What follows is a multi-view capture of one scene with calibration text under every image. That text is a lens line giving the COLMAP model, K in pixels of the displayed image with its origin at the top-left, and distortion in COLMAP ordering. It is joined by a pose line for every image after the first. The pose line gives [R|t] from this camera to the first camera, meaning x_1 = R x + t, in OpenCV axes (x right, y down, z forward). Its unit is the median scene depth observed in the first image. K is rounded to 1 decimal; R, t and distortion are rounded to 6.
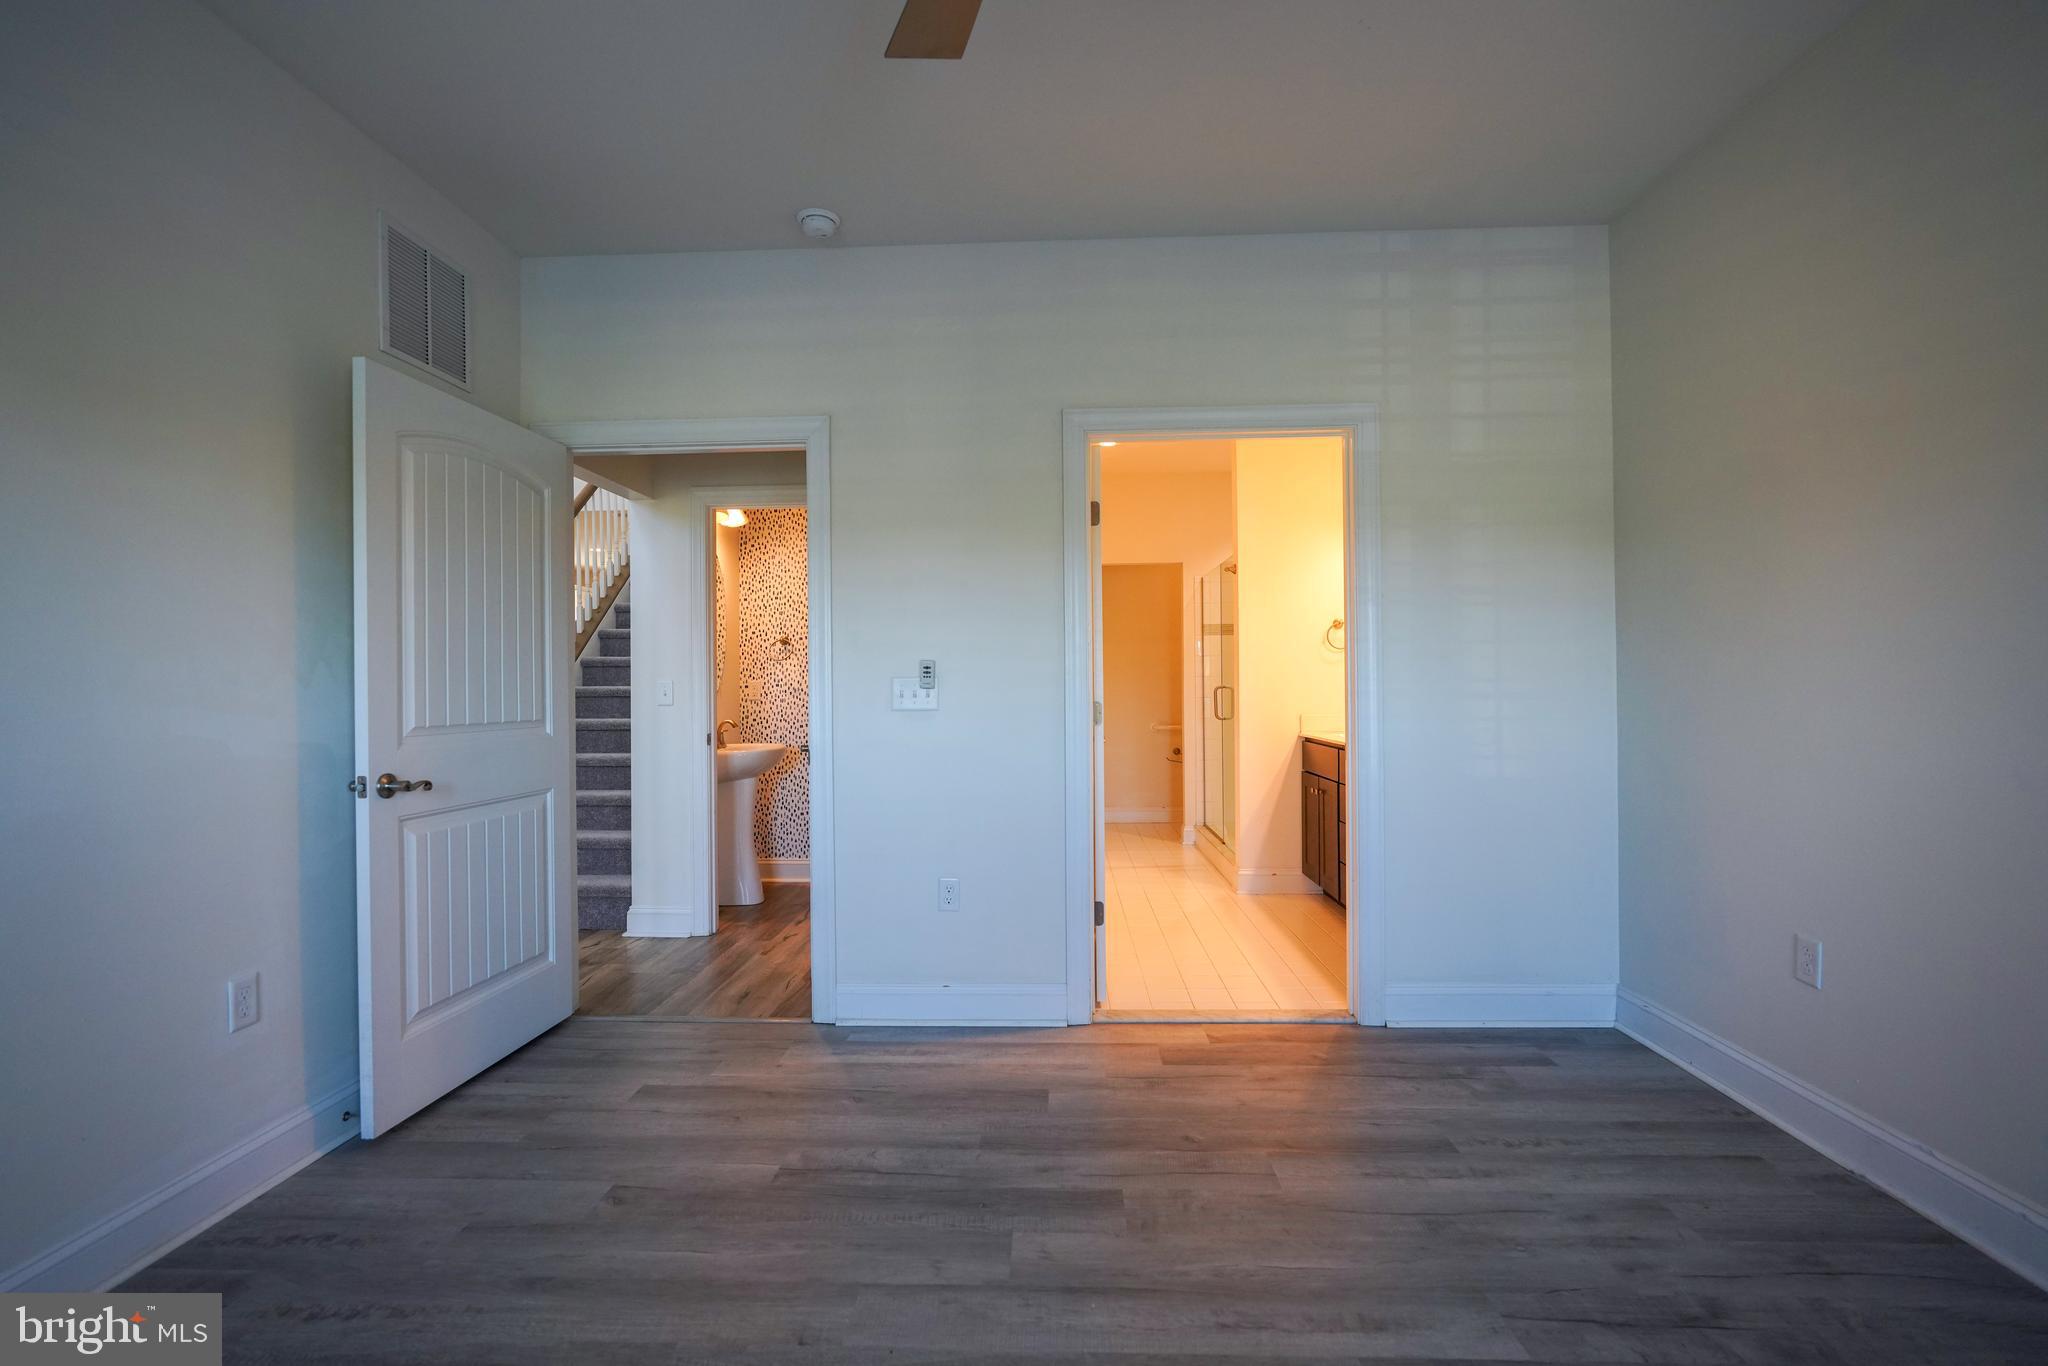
lens RADIAL K [[915.2, 0, 1019.1], [0, 915.2, 682.8], [0, 0, 1]] dist [-0.014944, 0.006916]
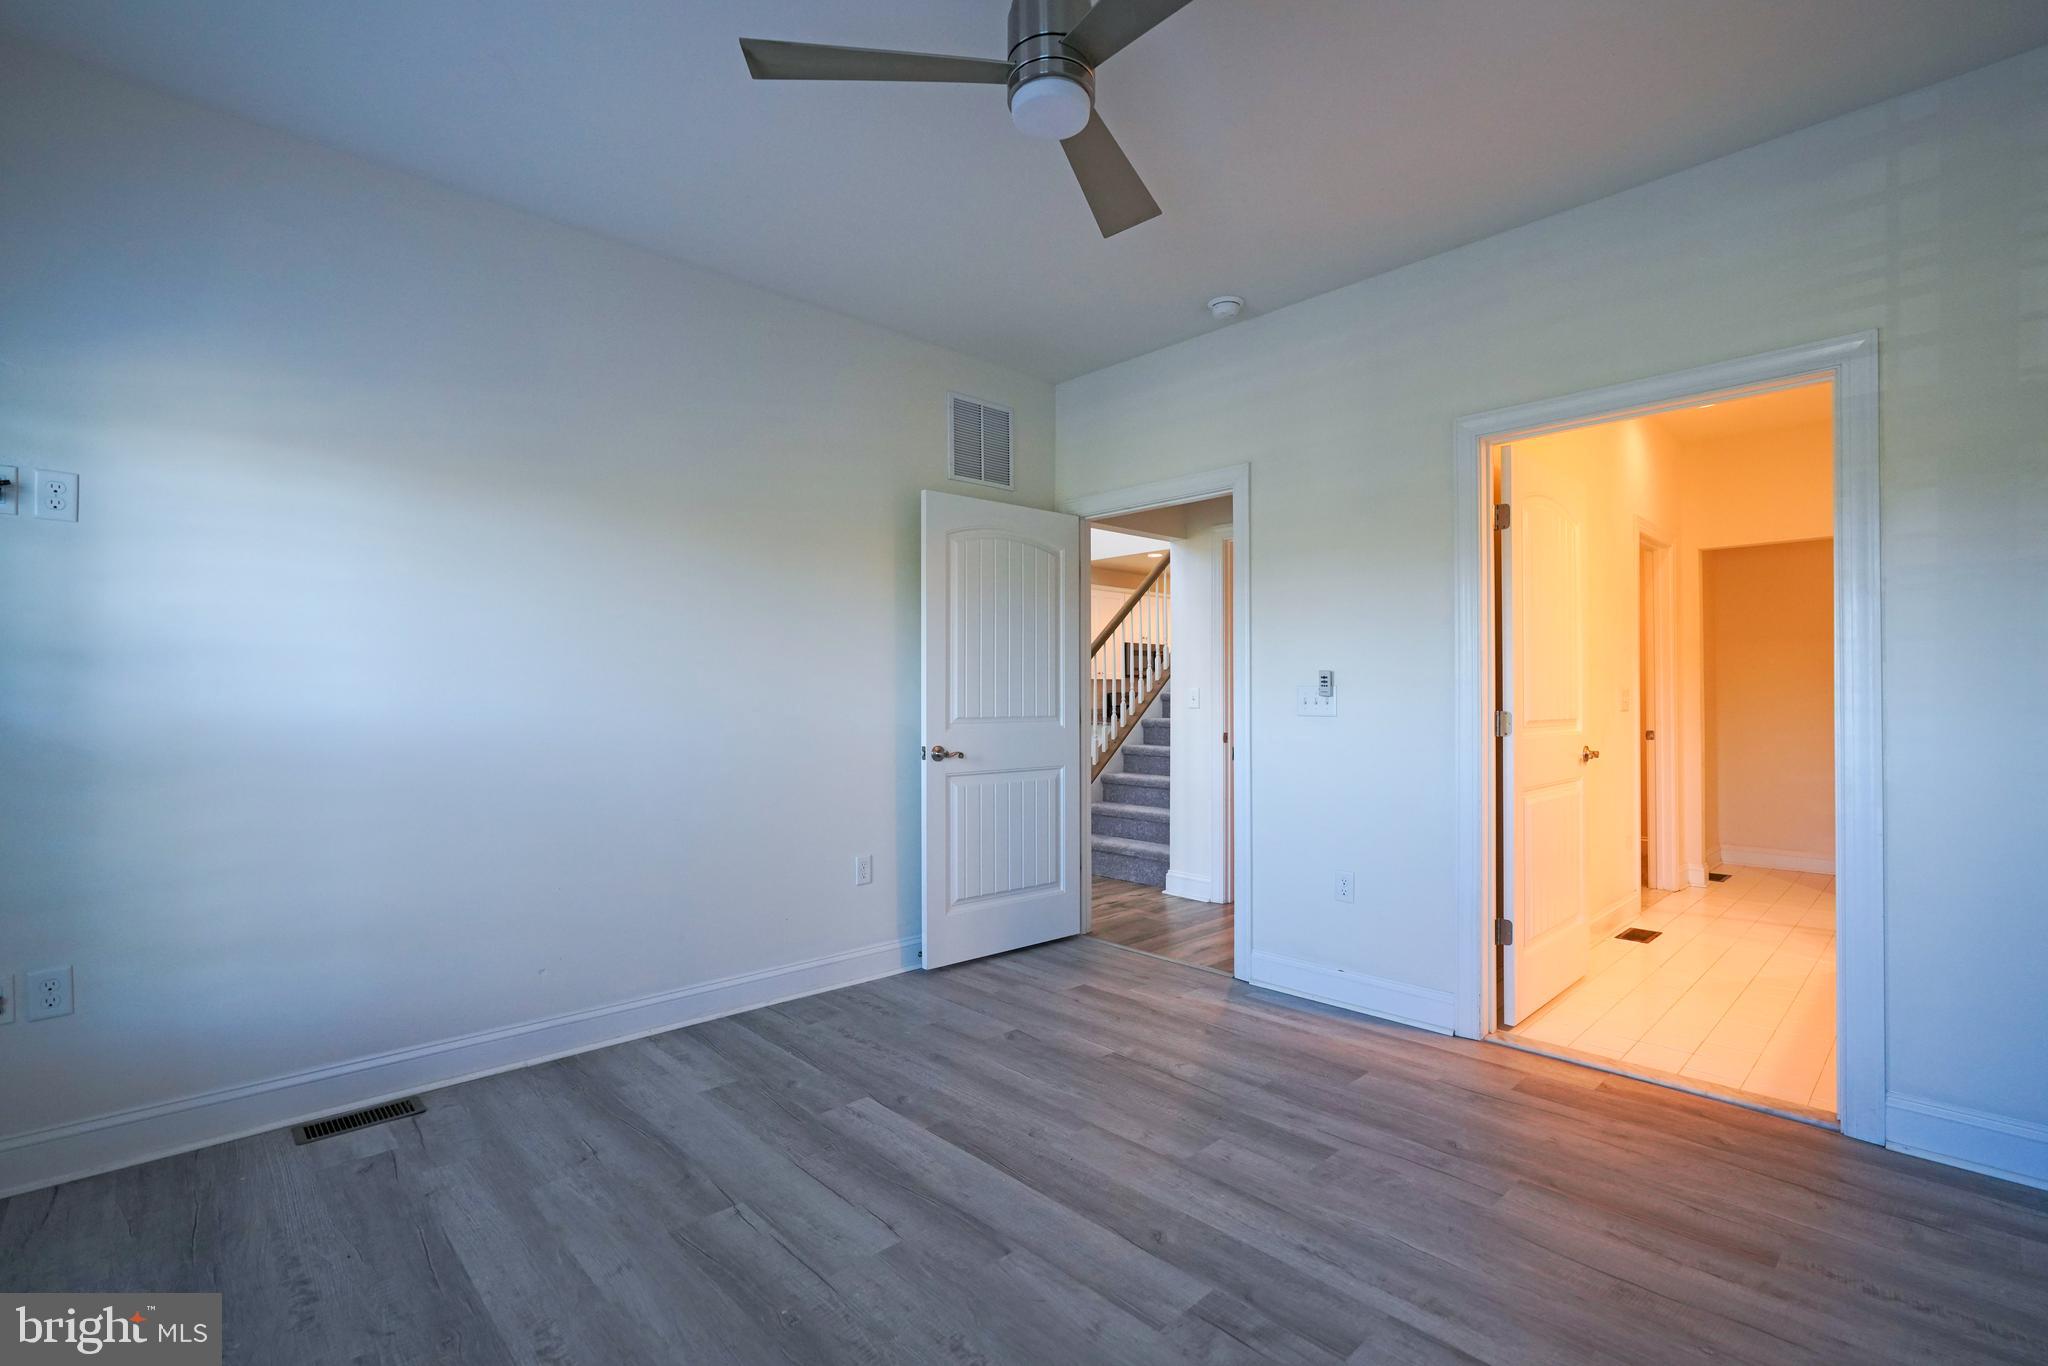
lens RADIAL K [[915.2, 0, 1019.1], [0, 915.2, 682.8], [0, 0, 1]] dist [-0.014944, 0.006916]
pose [[0.719230, 0.000203, -0.694773, 0.468718], [-0.003629, 0.999987, -0.003465, -0.005643], [0.694763, 0.005014, 0.719221, -0.055288]]
